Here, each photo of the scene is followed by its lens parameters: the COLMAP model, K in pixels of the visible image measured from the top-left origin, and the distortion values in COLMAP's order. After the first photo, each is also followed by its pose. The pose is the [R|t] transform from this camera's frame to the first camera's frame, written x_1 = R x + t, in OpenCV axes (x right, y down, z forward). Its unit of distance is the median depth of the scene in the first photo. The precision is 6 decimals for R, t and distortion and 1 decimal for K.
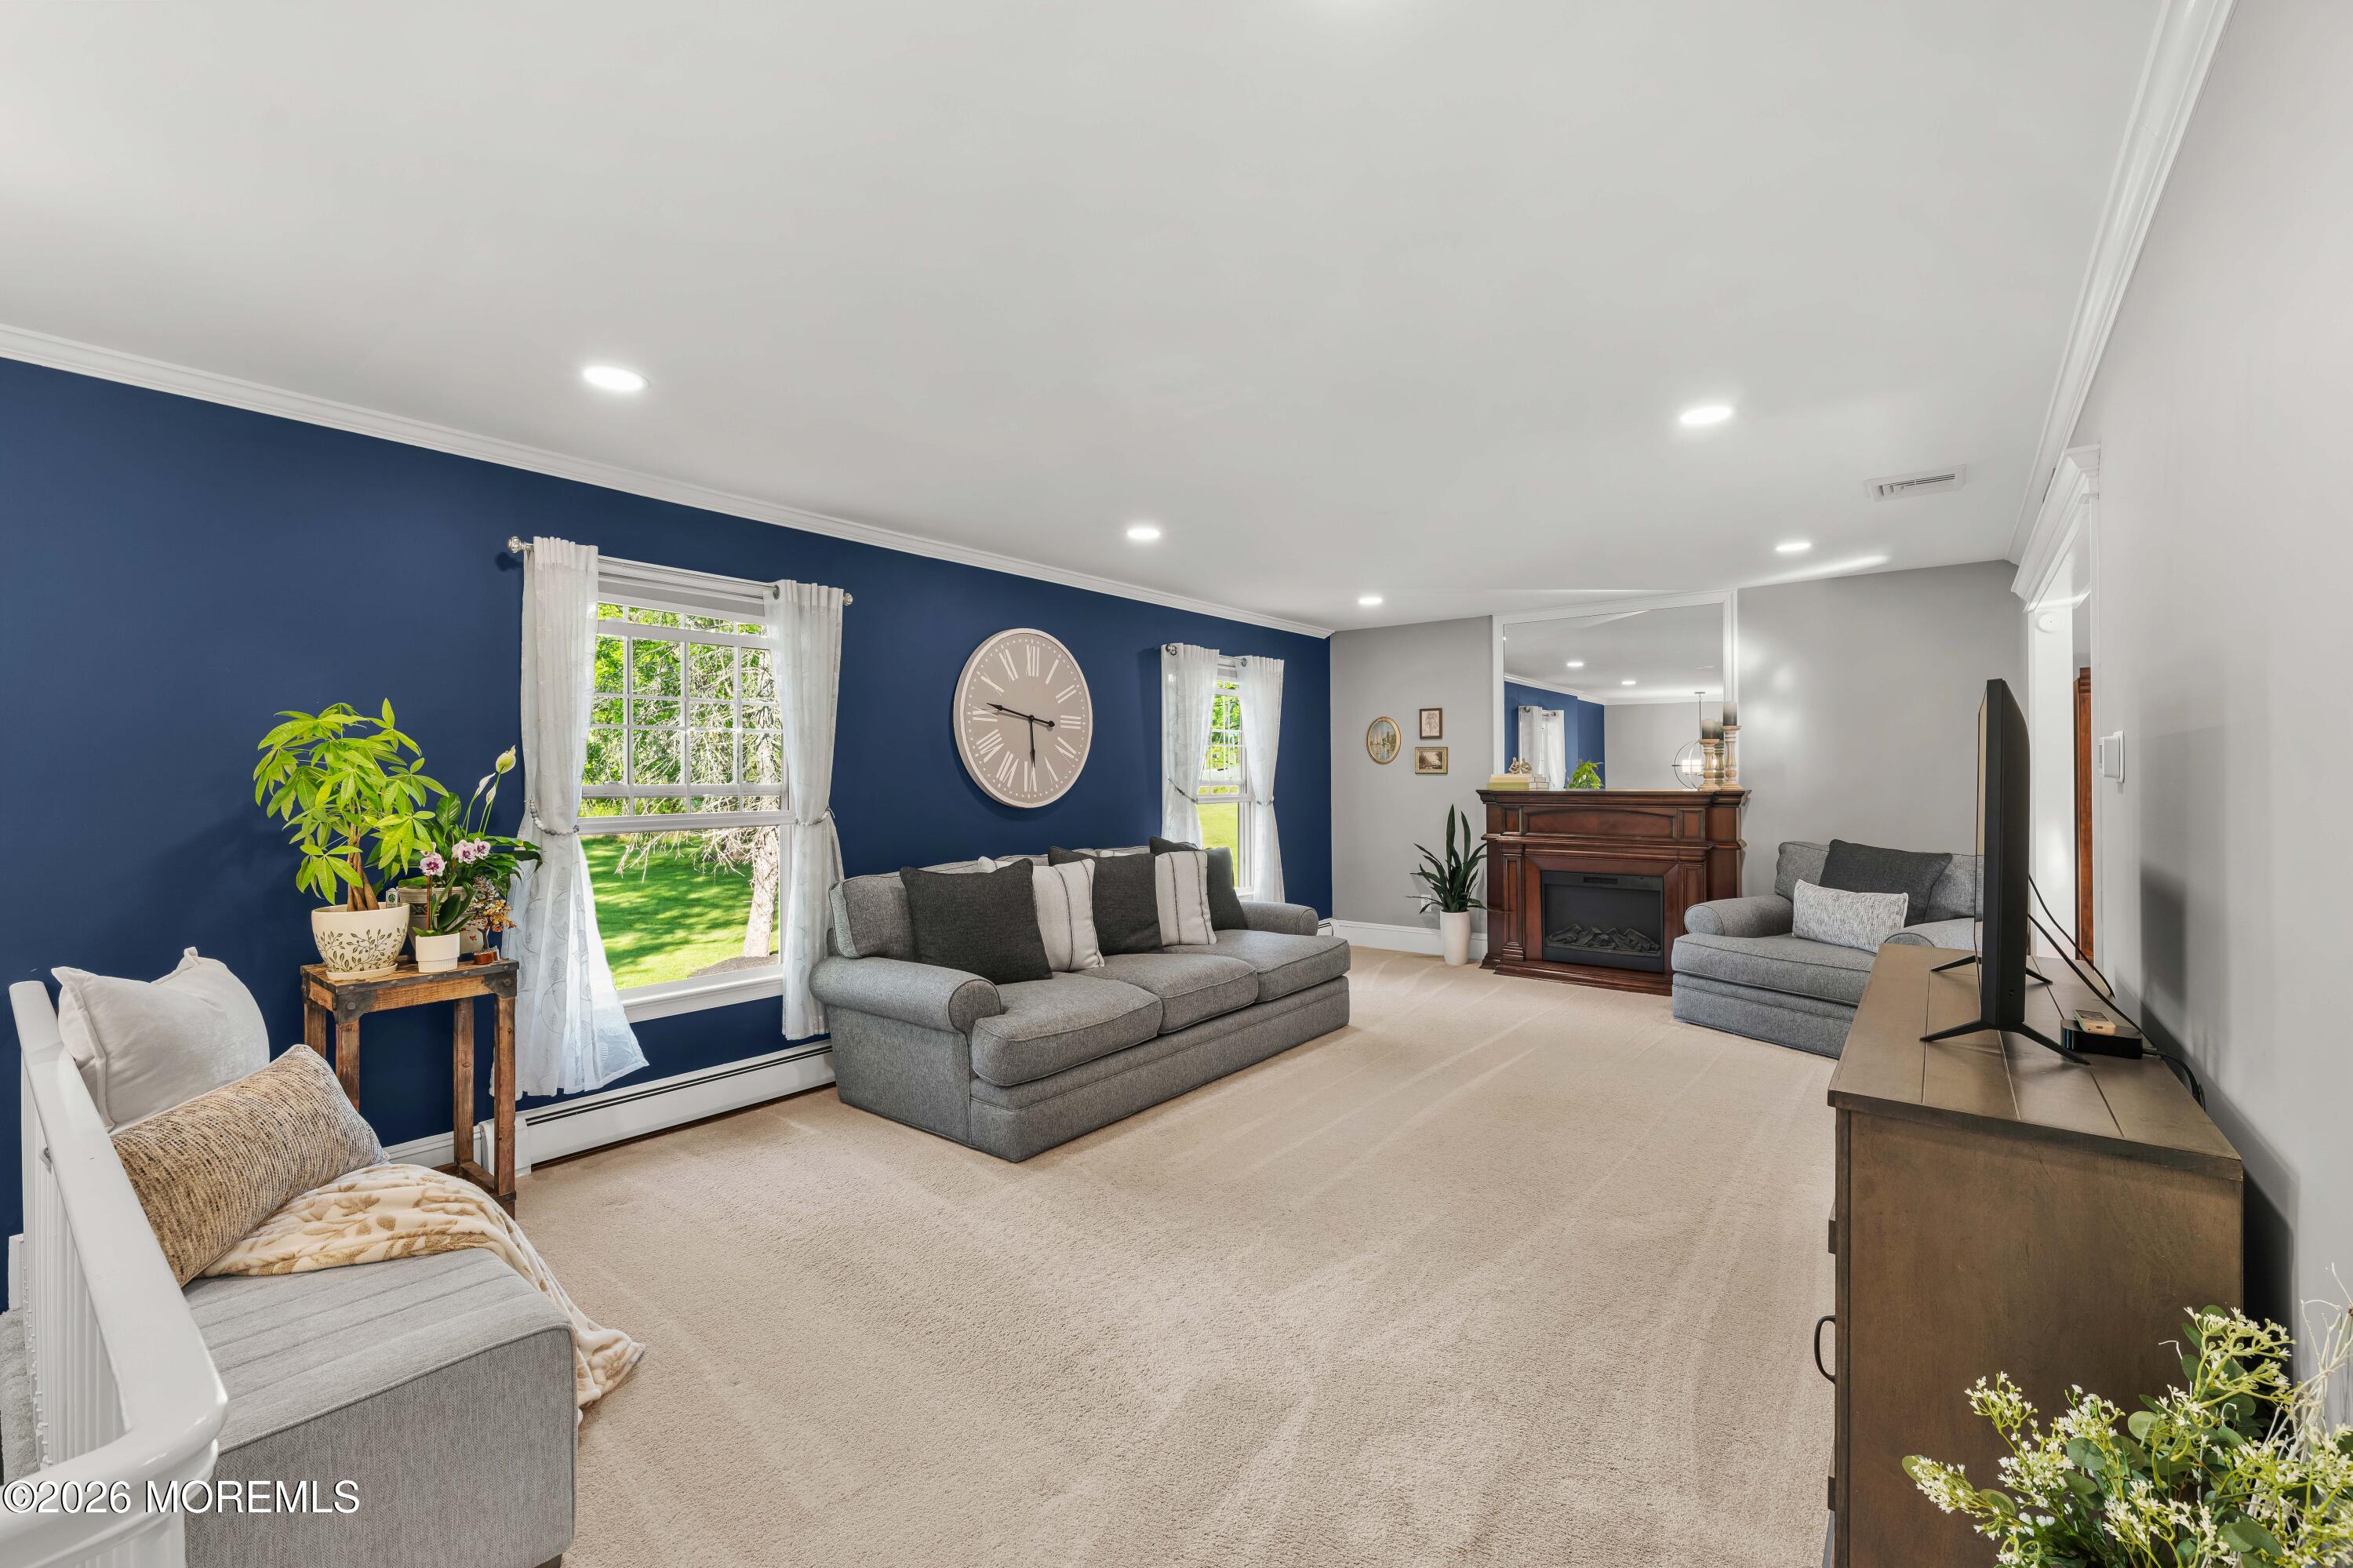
lens RADIAL K [[941.9, 0, 1176.5], [0, 941.9, 784.0], [0, 0, 1]] dist [-0.001080, -0.000423]
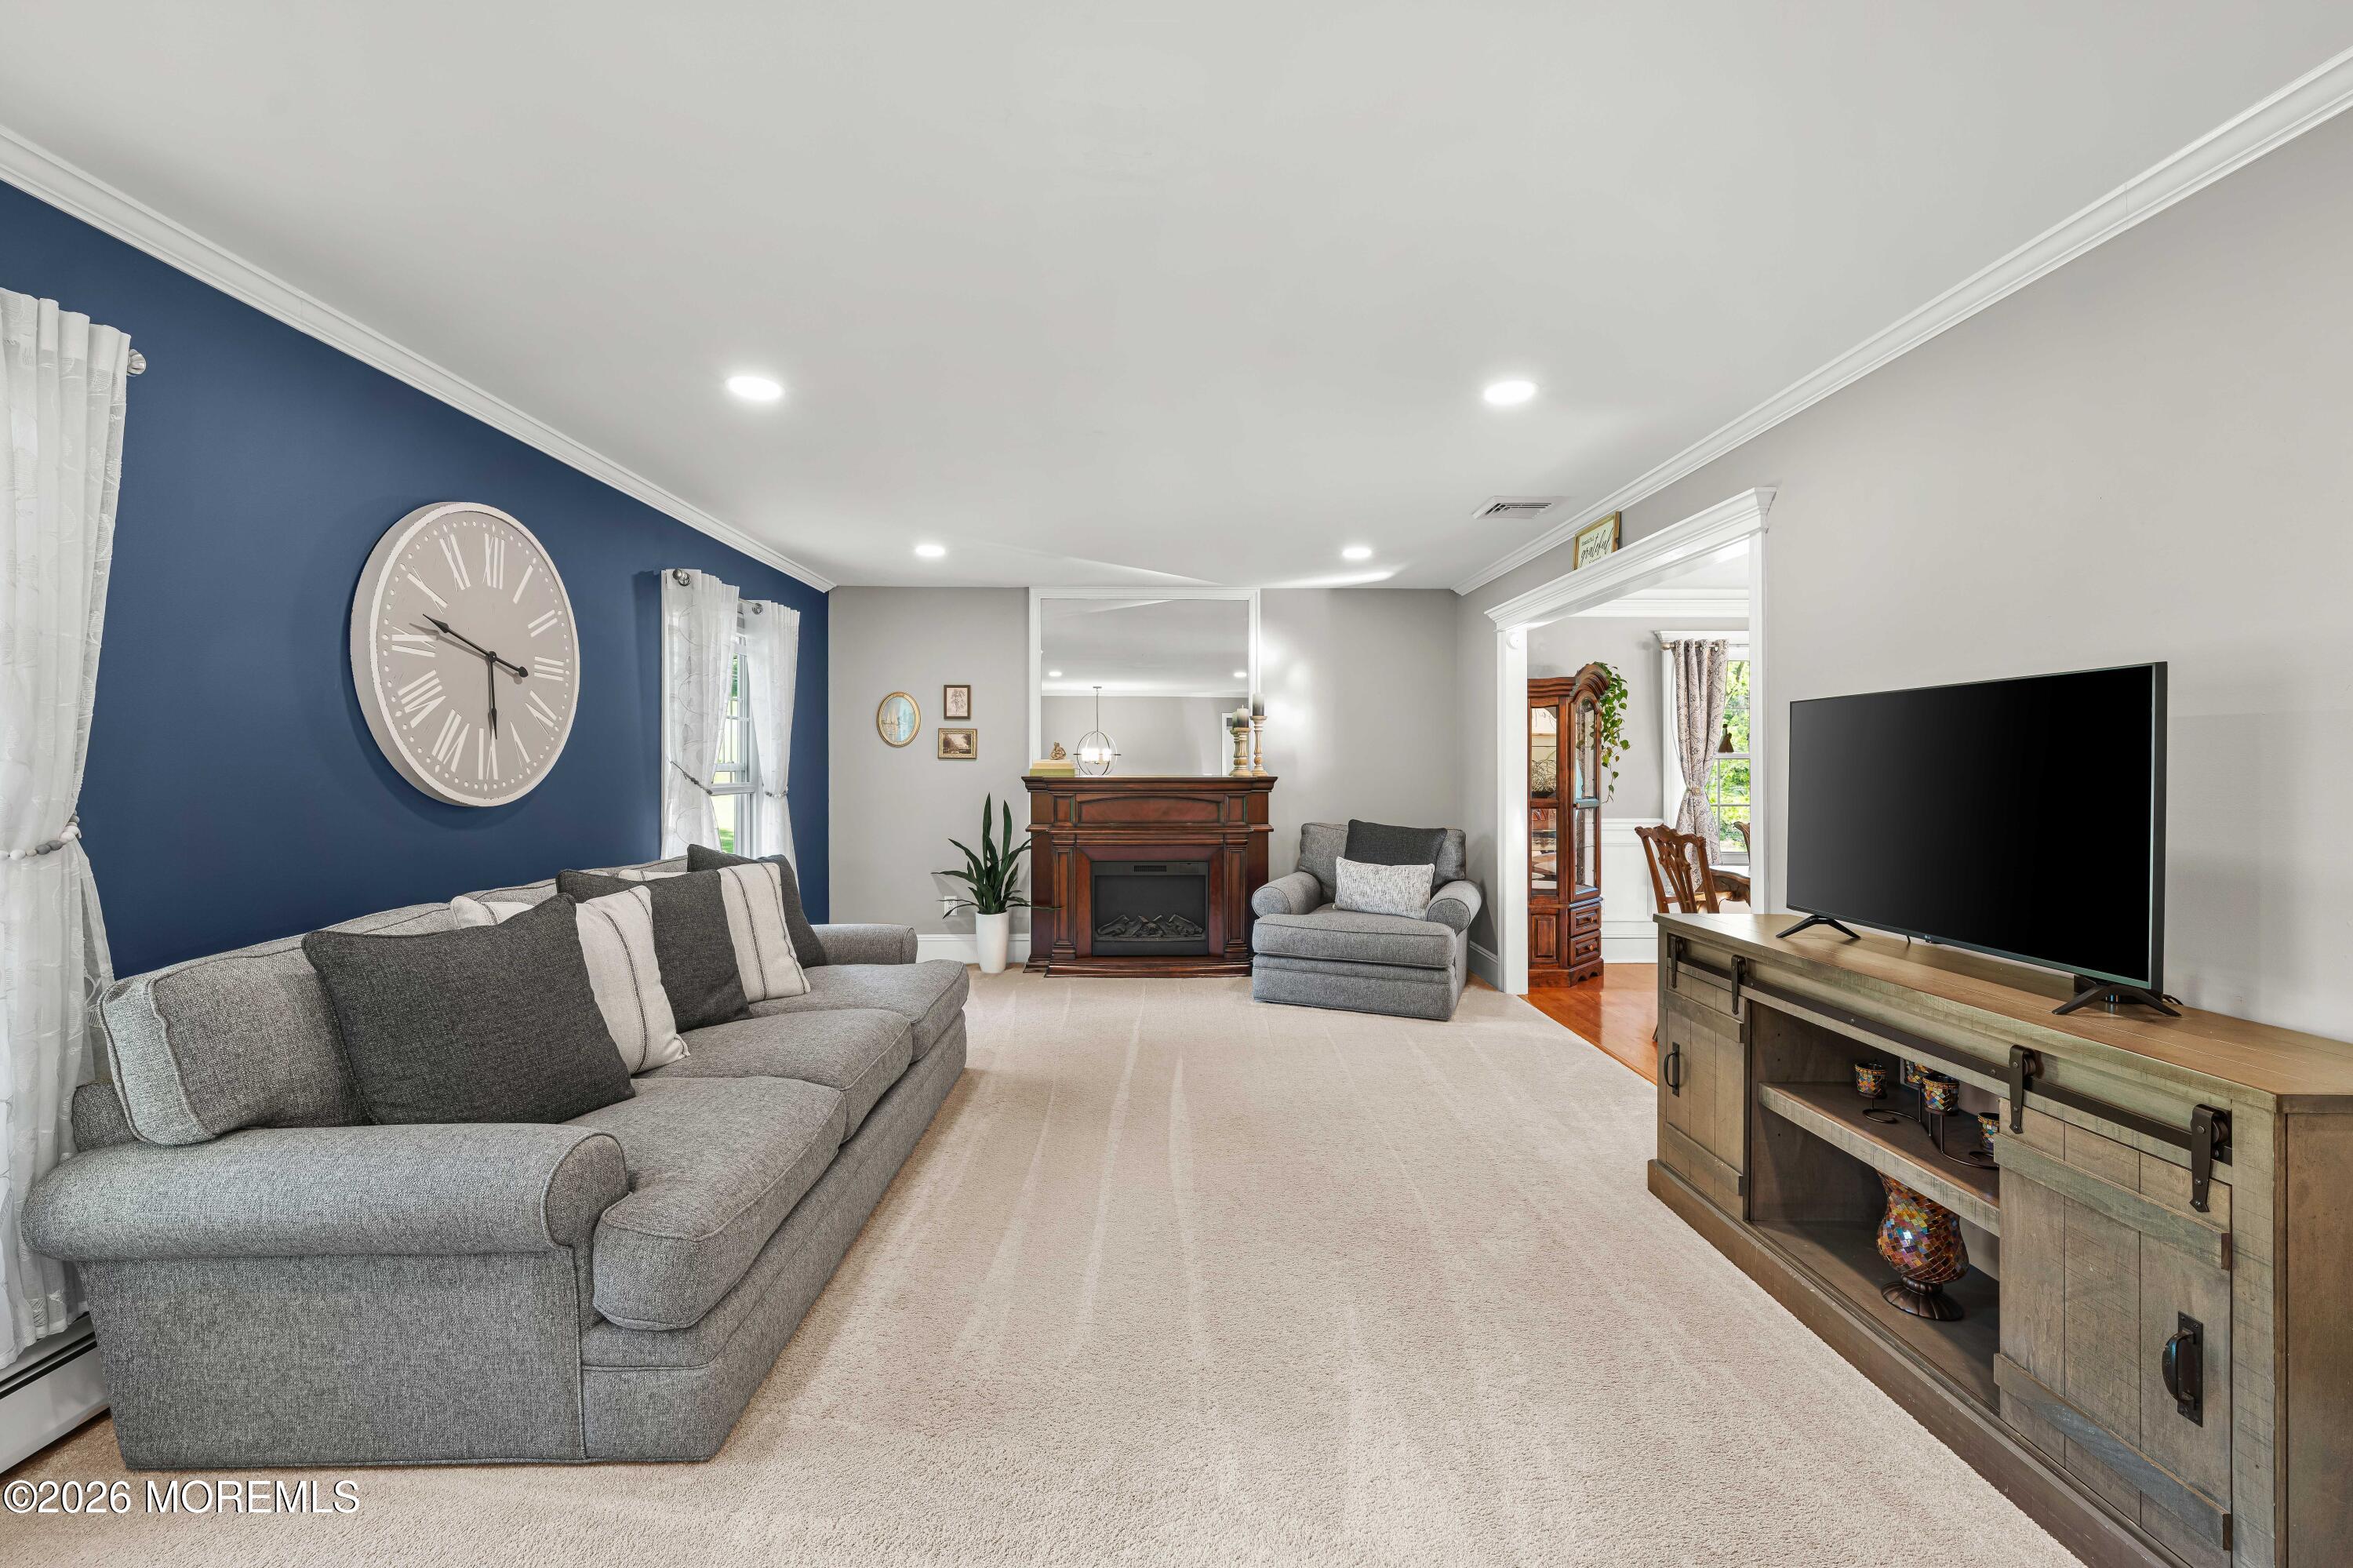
lens RADIAL K [[951.8, 0, 1157.4], [0, 951.8, 767.3], [0, 0, 1]] dist [-0.000636, -0.000078]
pose [[0.781596, 0.004452, 0.623769, -0.207342], [-0.000589, 0.999979, -0.006399, 0.004133], [-0.623785, 0.004634, 0.781582, 0.272185]]
